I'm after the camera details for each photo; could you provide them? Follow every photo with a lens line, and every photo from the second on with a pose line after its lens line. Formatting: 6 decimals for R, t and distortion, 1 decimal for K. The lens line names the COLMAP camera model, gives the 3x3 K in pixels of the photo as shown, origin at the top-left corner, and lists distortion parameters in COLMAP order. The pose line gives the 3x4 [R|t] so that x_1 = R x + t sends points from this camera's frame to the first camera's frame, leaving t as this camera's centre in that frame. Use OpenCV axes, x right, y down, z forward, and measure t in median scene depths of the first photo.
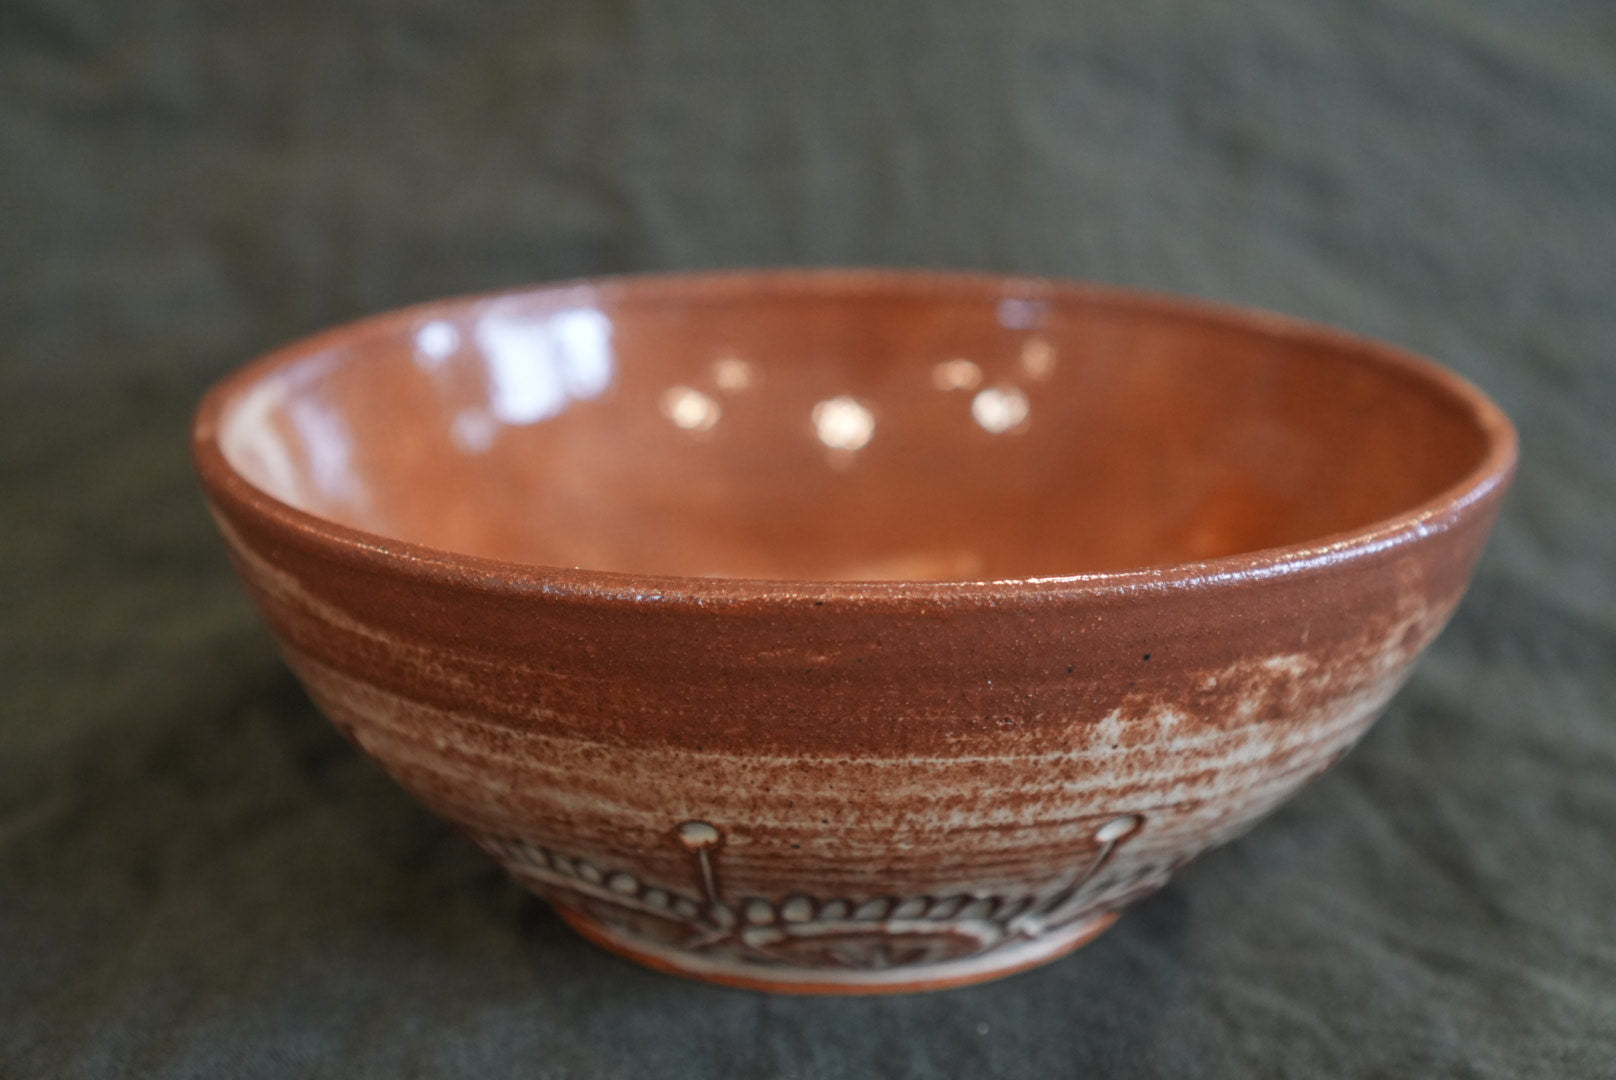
lens RADIAL K [[2704.3, 0, 800.2], [0, 2704.3, 538.6], [0, 0, 1]] dist [0.165749, 0.000000]
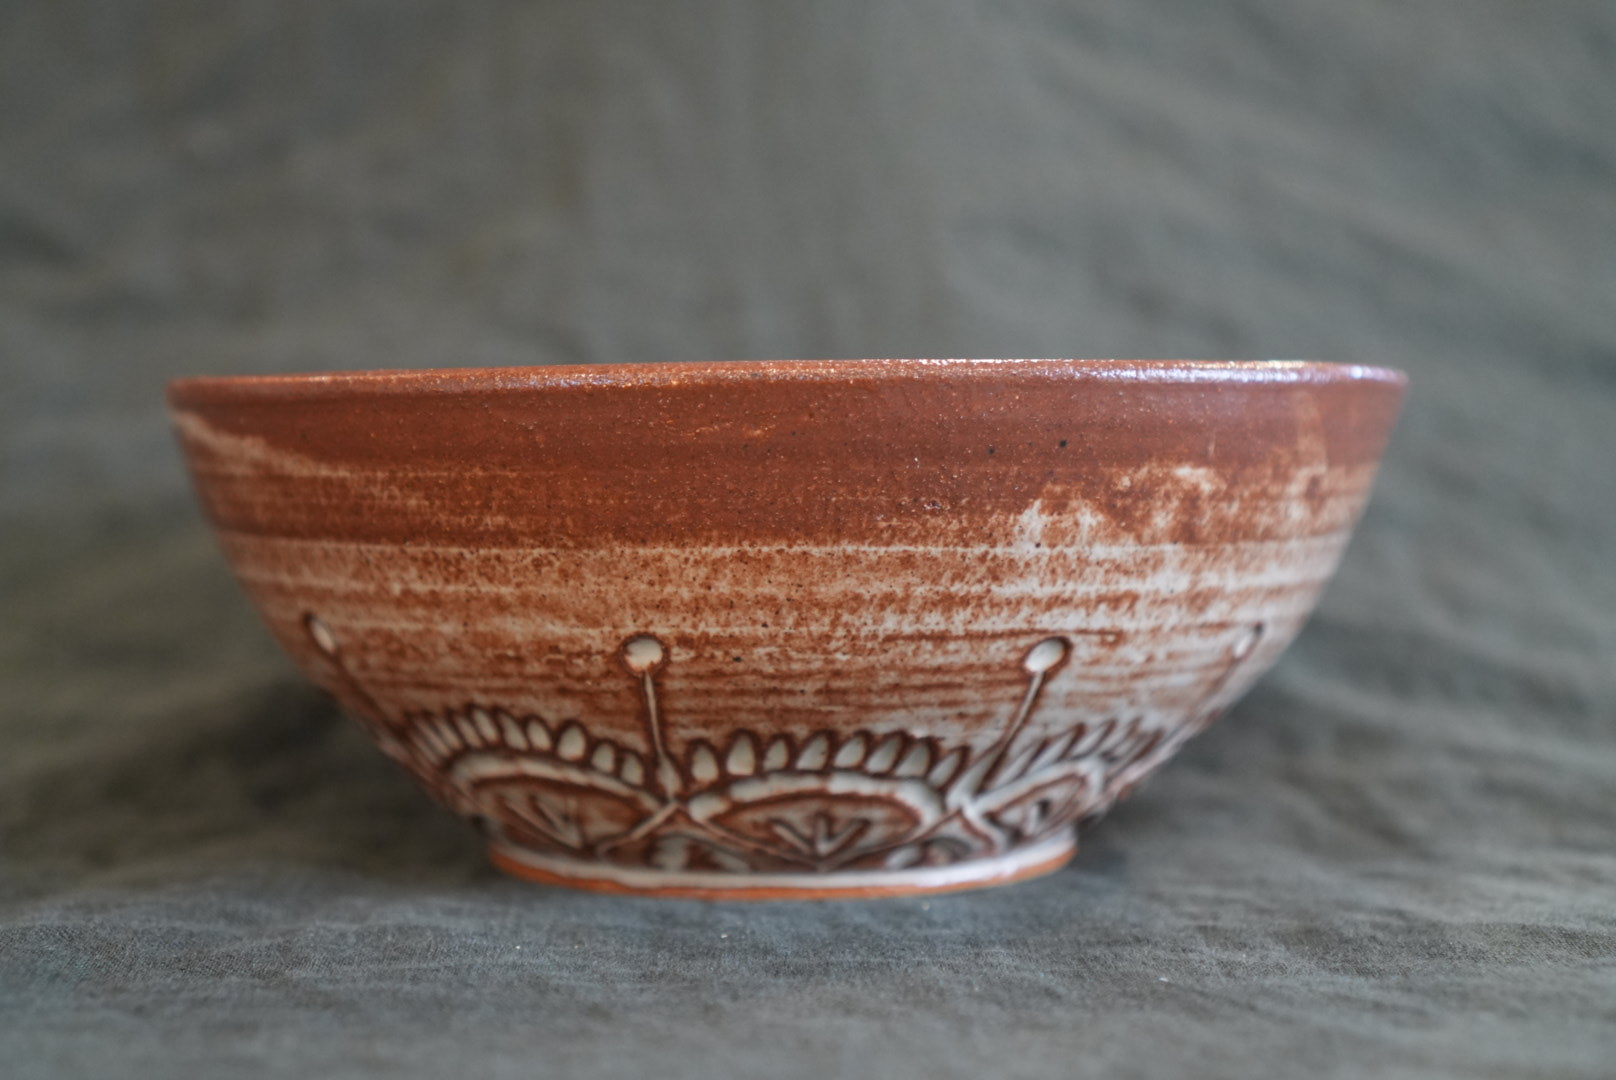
lens RADIAL K [[2704.3, 0, 817.7], [0, 2704.3, 540.6], [0, 0, 1]] dist [0.165749, 0.000000]
pose [[0.999643, -0.014373, 0.022542, 0.006565], [0.019602, 0.967414, -0.252438, 0.337564], [-0.018179, 0.252790, 0.967350, -0.018280]]
